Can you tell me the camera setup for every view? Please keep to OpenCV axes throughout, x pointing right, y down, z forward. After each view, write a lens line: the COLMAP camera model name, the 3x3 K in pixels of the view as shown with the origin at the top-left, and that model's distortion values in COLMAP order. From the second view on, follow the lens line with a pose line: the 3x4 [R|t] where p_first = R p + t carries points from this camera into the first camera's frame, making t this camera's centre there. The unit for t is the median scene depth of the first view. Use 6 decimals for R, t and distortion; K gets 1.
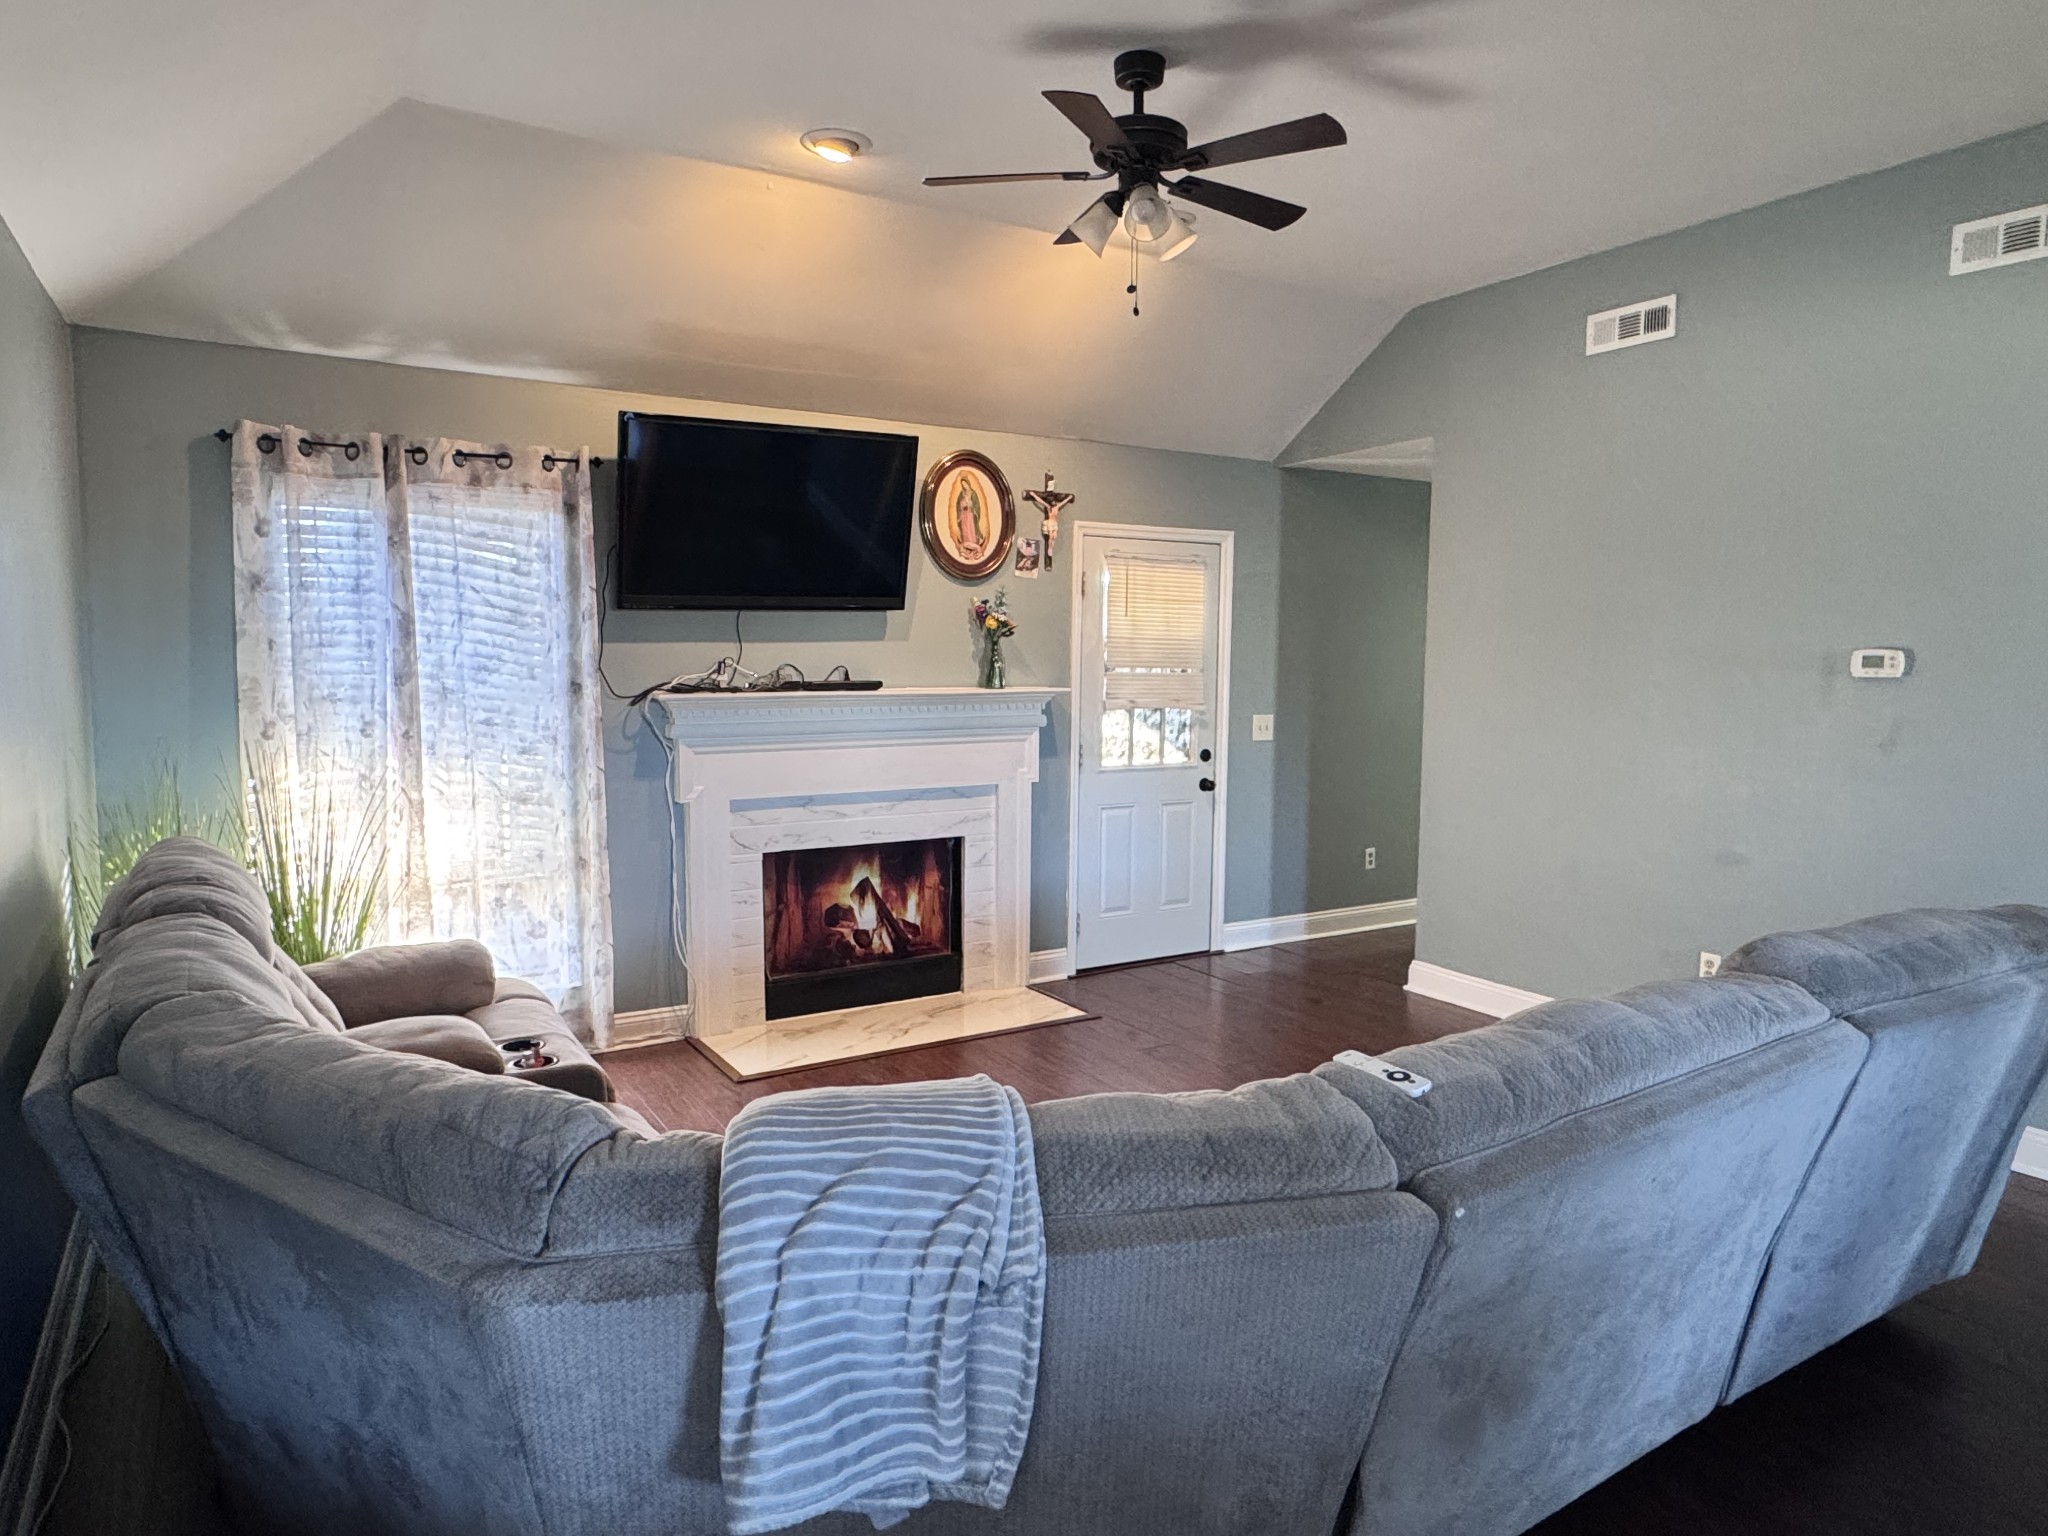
lens RADIAL K [[1276.2, 0, 1017.3], [0, 1276.2, 761.7], [0, 0, 1]] dist [-0.010022, -0.001932]
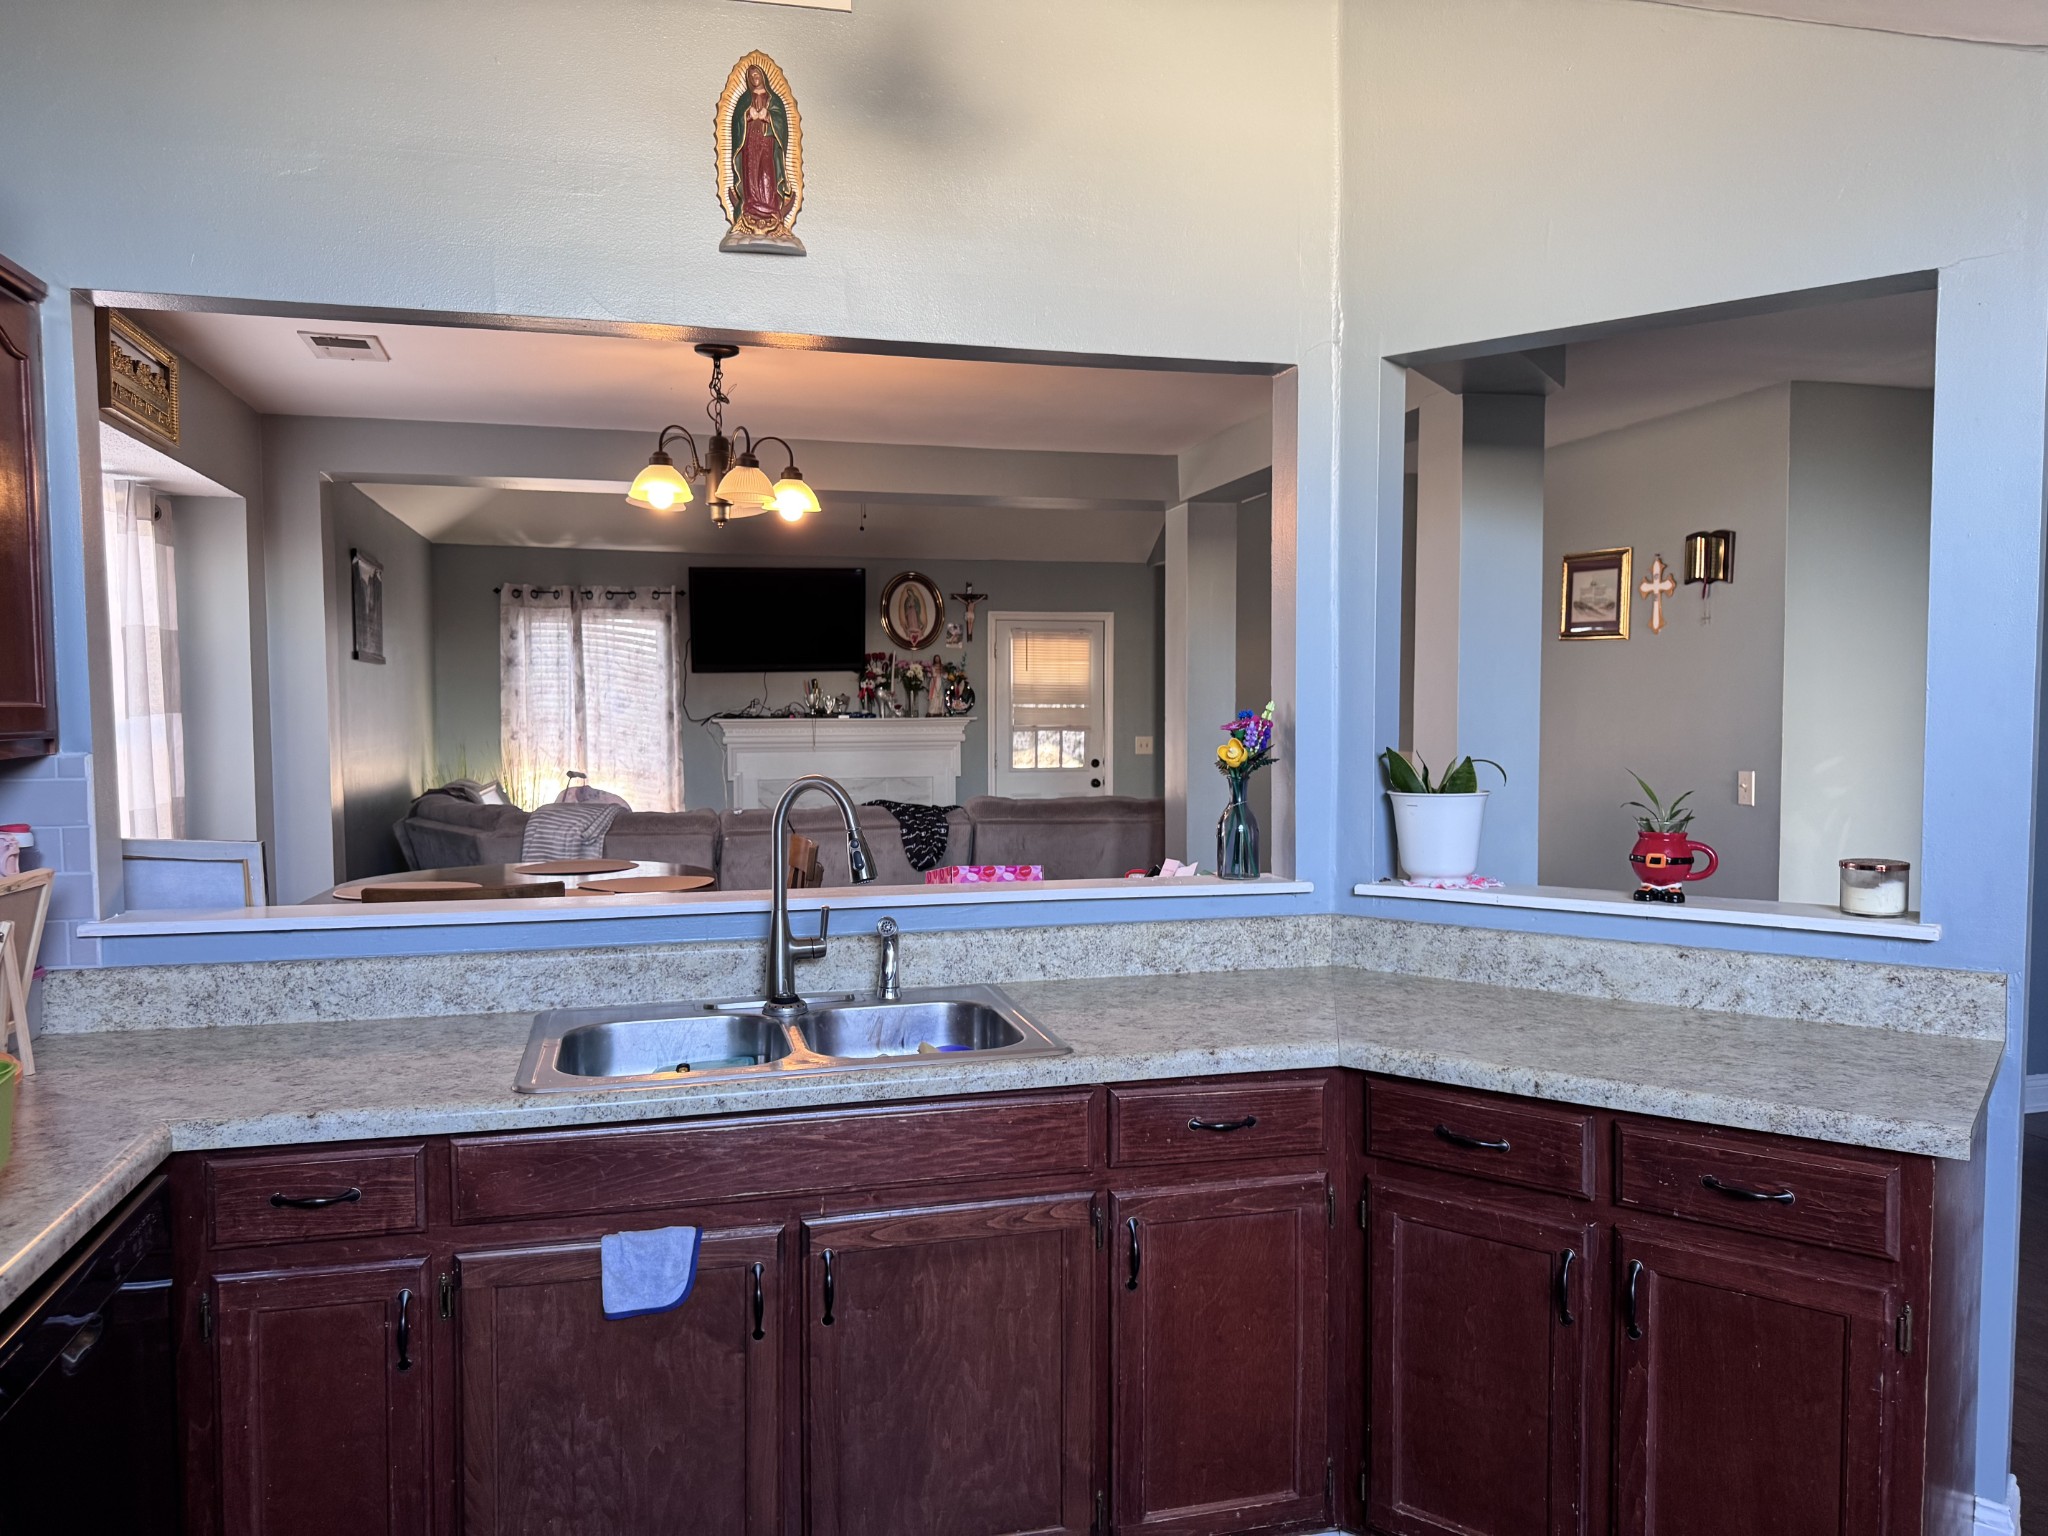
lens RADIAL K [[1451.1, 0, 1021.2], [0, 1451.1, 773.9], [0, 0, 1]] dist [0.026443, -0.026312]
pose [[0.955384, 0.003397, -0.295349, 0.685876], [-0.015740, 0.999099, -0.039423, 0.091314], [0.294948, 0.042313, 0.954576, -0.766251]]
